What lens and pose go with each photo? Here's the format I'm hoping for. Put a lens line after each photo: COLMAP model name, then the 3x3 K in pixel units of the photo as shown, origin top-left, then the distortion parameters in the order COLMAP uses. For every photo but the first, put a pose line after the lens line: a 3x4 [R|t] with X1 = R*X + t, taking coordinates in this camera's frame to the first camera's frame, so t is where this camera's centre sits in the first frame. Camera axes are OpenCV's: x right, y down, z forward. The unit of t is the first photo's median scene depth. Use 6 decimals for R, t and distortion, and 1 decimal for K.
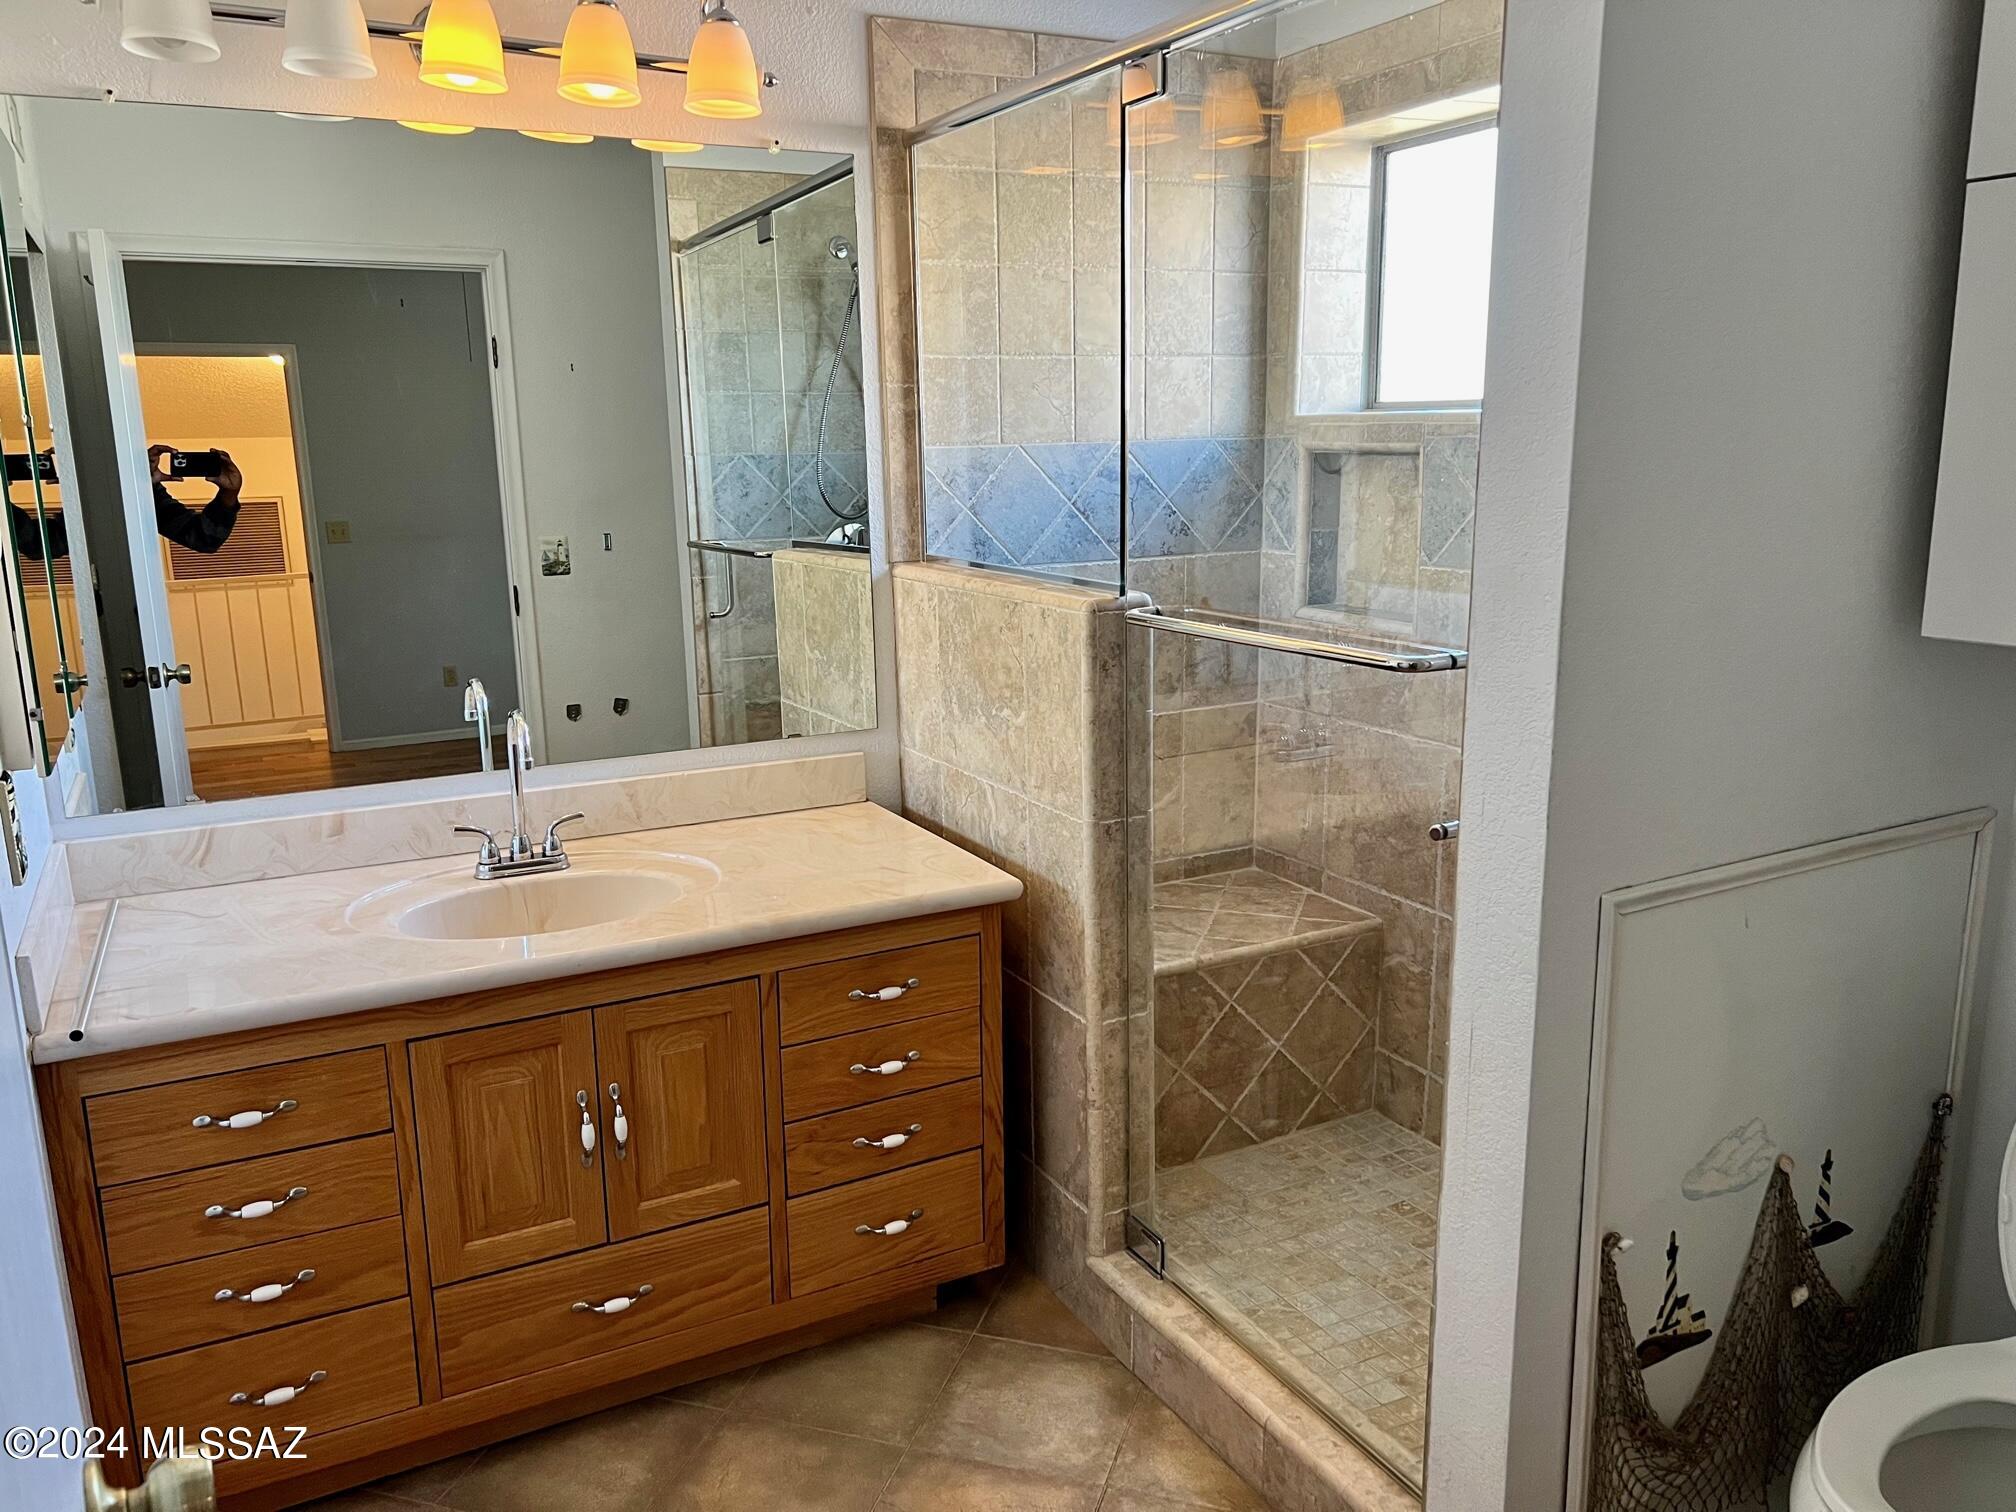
lens RADIAL K [[1513.5, 0, 1004.9], [0, 1513.5, 753.9], [0, 0, 1]] dist [0.060450, -0.067724]
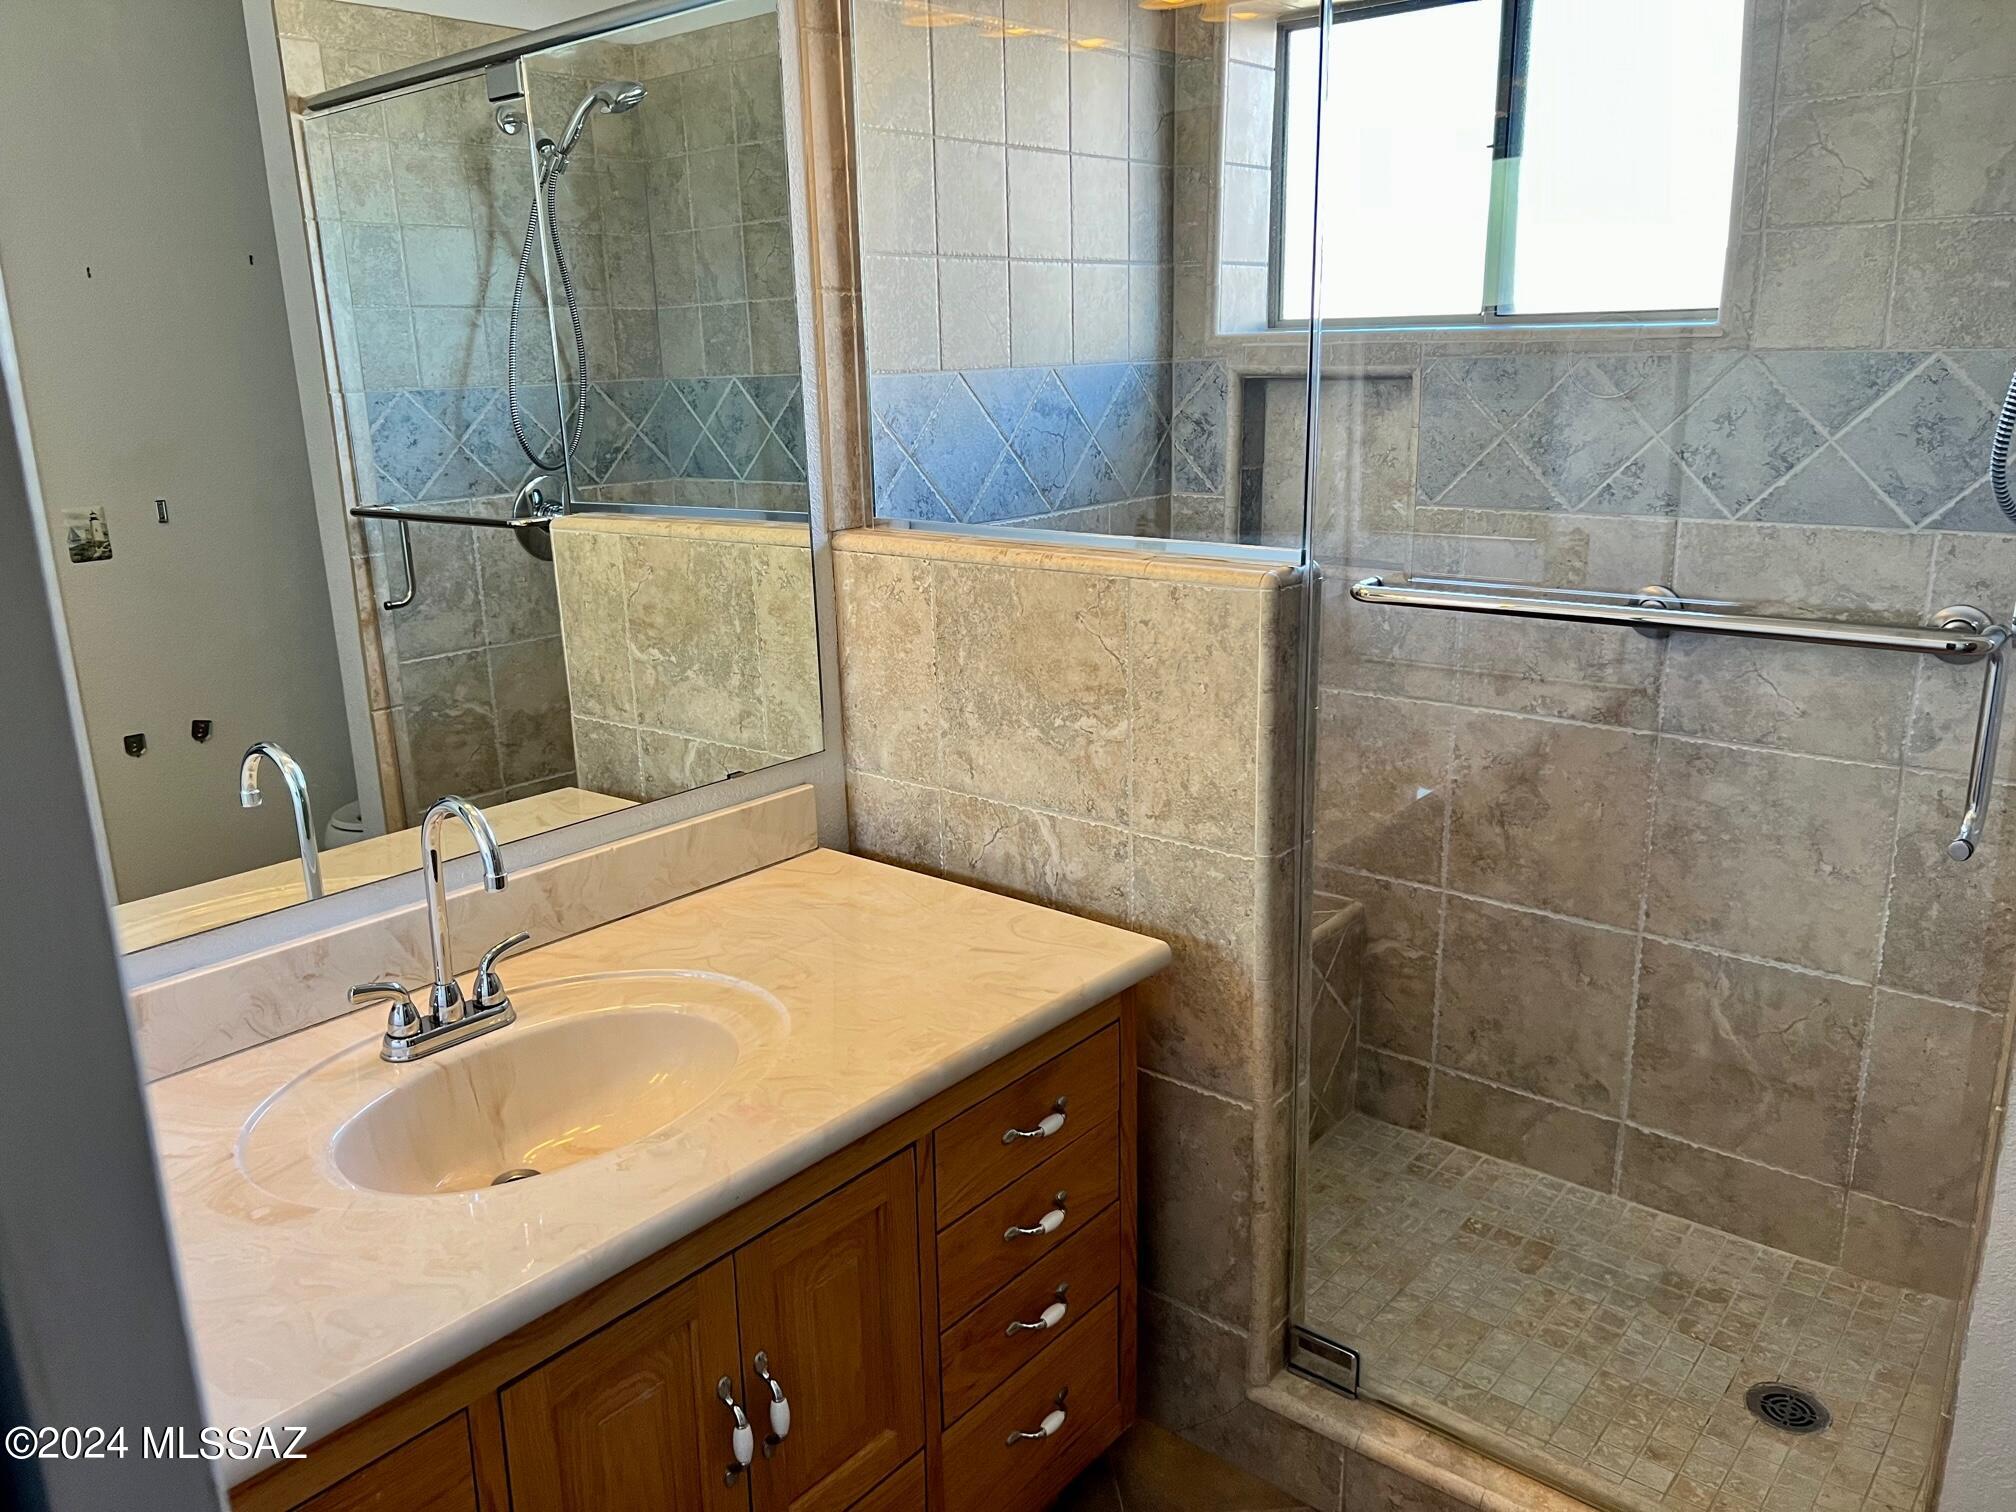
lens RADIAL K [[1513.5, 0, 998.1], [0, 1513.5, 739.8], [0, 0, 1]] dist [0.060450, -0.067724]
pose [[0.925900, -0.100047, 0.364281, -0.283107], [0.086875, 0.994839, 0.052415, -0.055400], [-0.367645, -0.016885, 0.929813, 0.264429]]
